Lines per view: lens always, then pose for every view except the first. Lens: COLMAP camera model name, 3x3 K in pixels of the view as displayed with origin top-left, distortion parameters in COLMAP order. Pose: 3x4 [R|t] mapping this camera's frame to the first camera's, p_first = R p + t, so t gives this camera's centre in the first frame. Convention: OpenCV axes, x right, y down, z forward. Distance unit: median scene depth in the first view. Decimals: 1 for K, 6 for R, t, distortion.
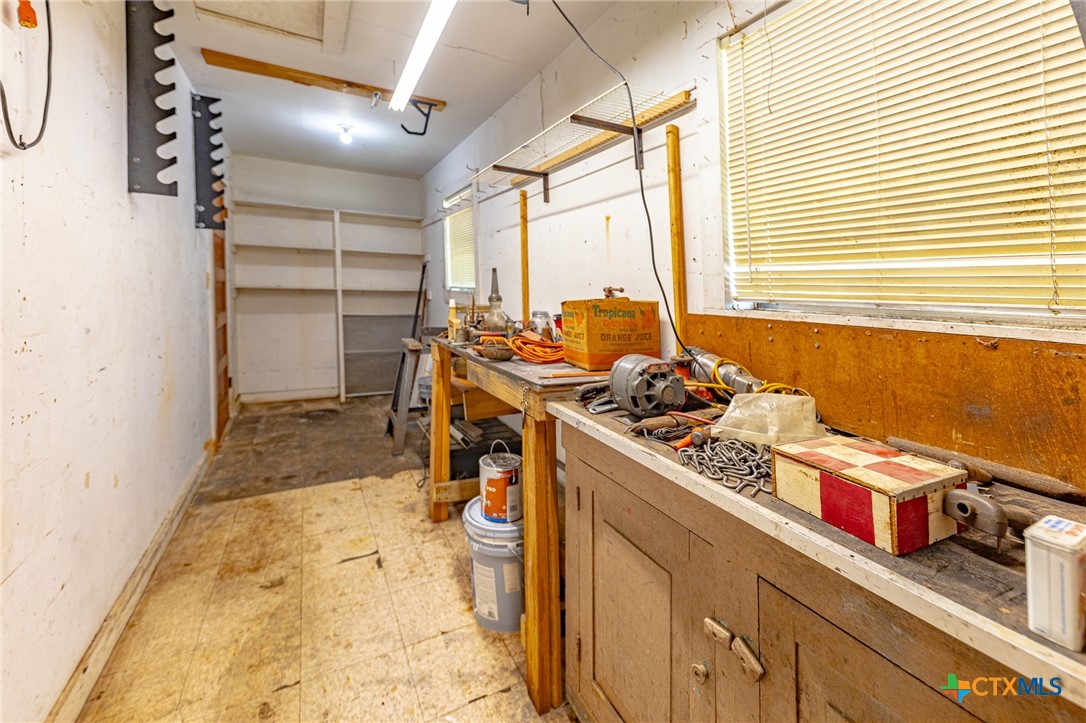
lens RADIAL K [[448.3, 0, 558.0], [0, 448.3, 335.0], [0, 0, 1]] dist [0.006014, -0.000303]
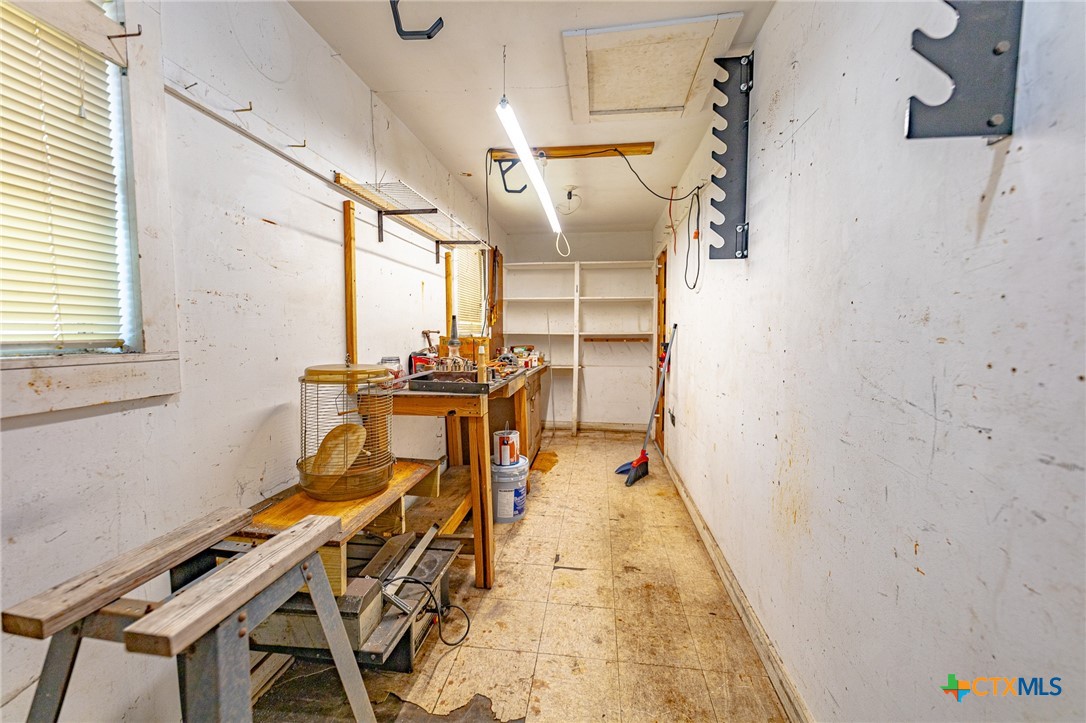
lens RADIAL K [[448.3, 0, 541.0], [0, 448.3, 361.9], [0, 0, 1]] dist [0.006014, -0.000303]
pose [[-0.802323, -0.069579, 0.592821, -1.102114], [0.041839, 0.984184, 0.172139, -0.249276], [-0.595423, 0.162914, -0.786722, 1.991389]]
